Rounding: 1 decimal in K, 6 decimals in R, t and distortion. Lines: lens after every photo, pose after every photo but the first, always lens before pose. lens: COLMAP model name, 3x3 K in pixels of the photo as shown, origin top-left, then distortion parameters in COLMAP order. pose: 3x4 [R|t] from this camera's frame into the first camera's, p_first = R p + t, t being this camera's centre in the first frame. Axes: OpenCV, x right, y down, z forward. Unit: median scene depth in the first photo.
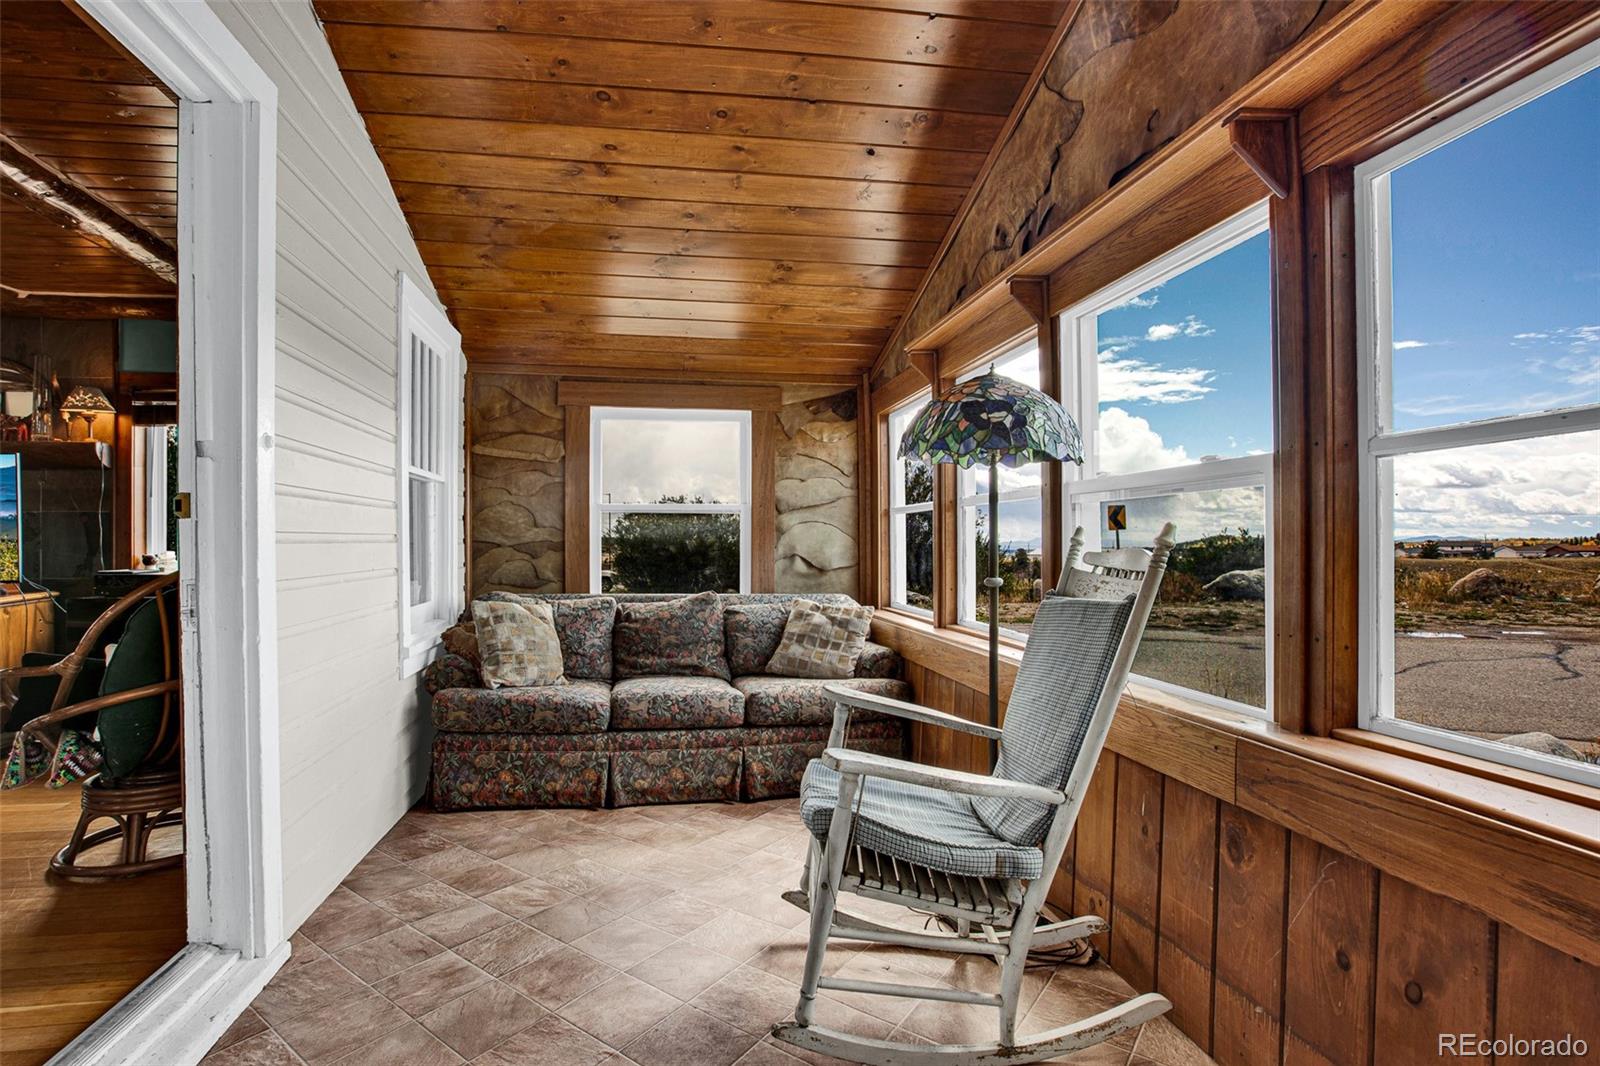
lens RADIAL K [[764.6, 0, 798.8], [0, 764.6, 529.3], [0, 0, 1]] dist [-0.053620, 0.016865]
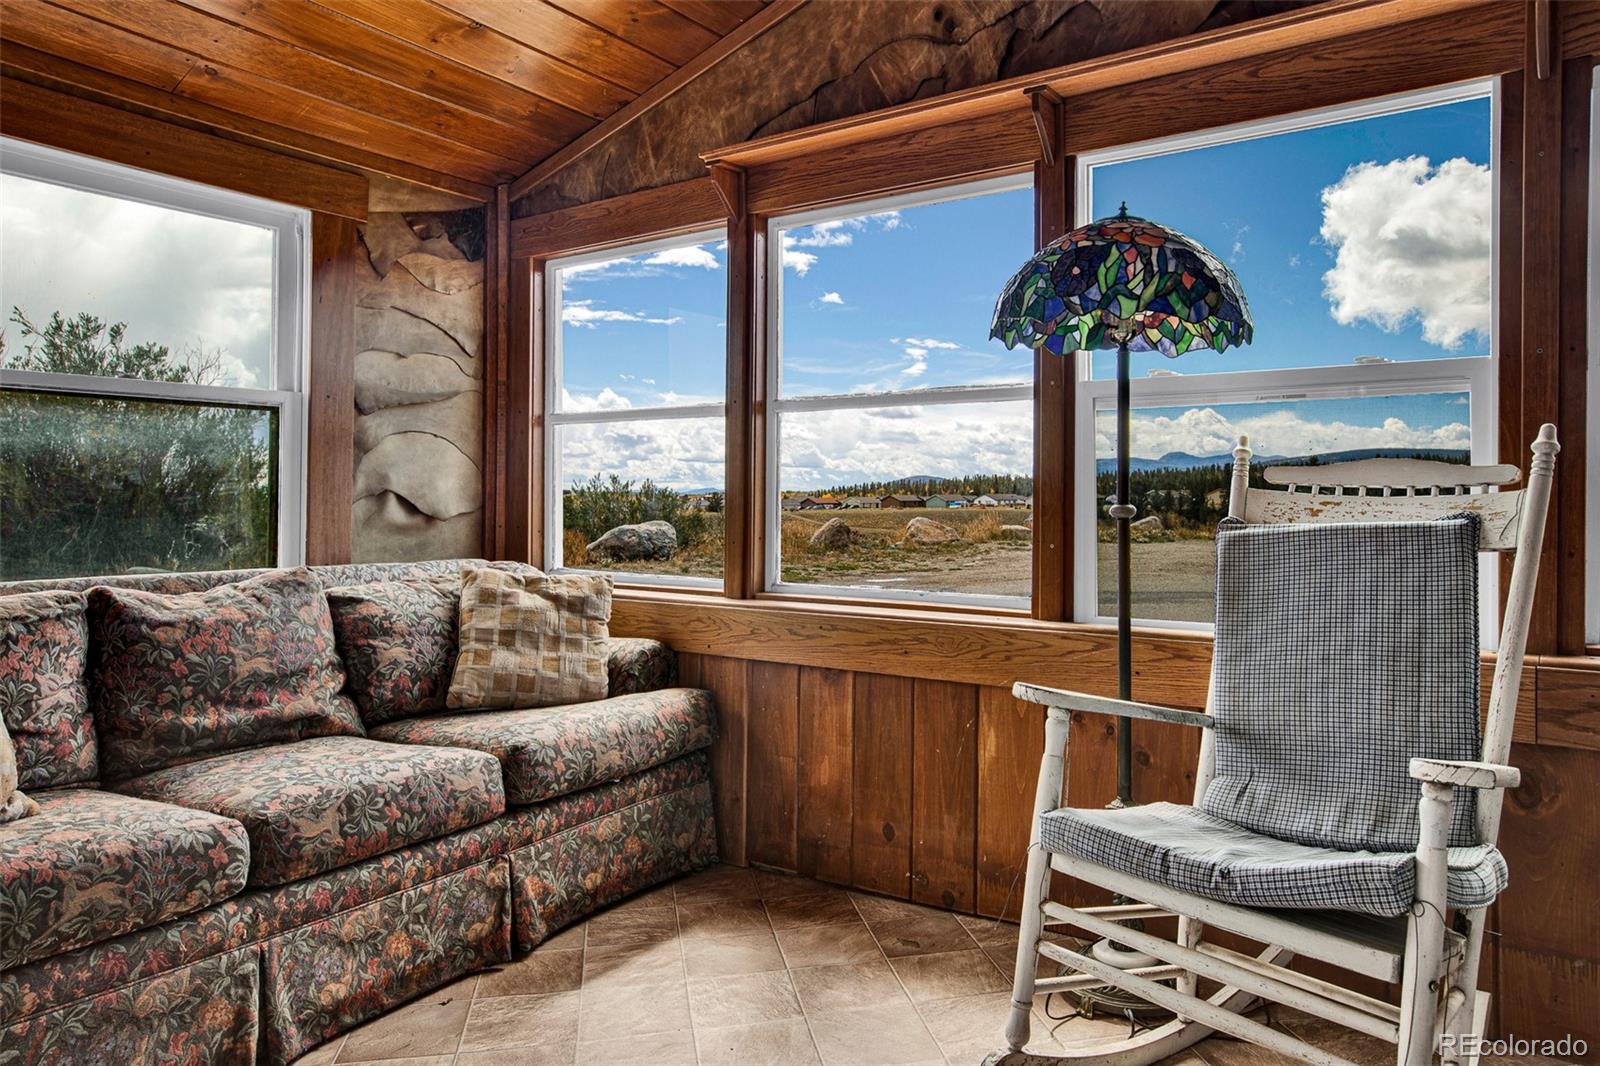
lens RADIAL K [[1036.0, 0, 802.8], [0, 1036.0, 485.3], [0, 0, 1]] dist [-0.038439, 0.043050]
pose [[0.695771, 0.006360, 0.718235, -0.388499], [-0.011868, 0.999926, 0.002642, 0.028357], [-0.718166, -0.010362, 0.695795, 0.331255]]
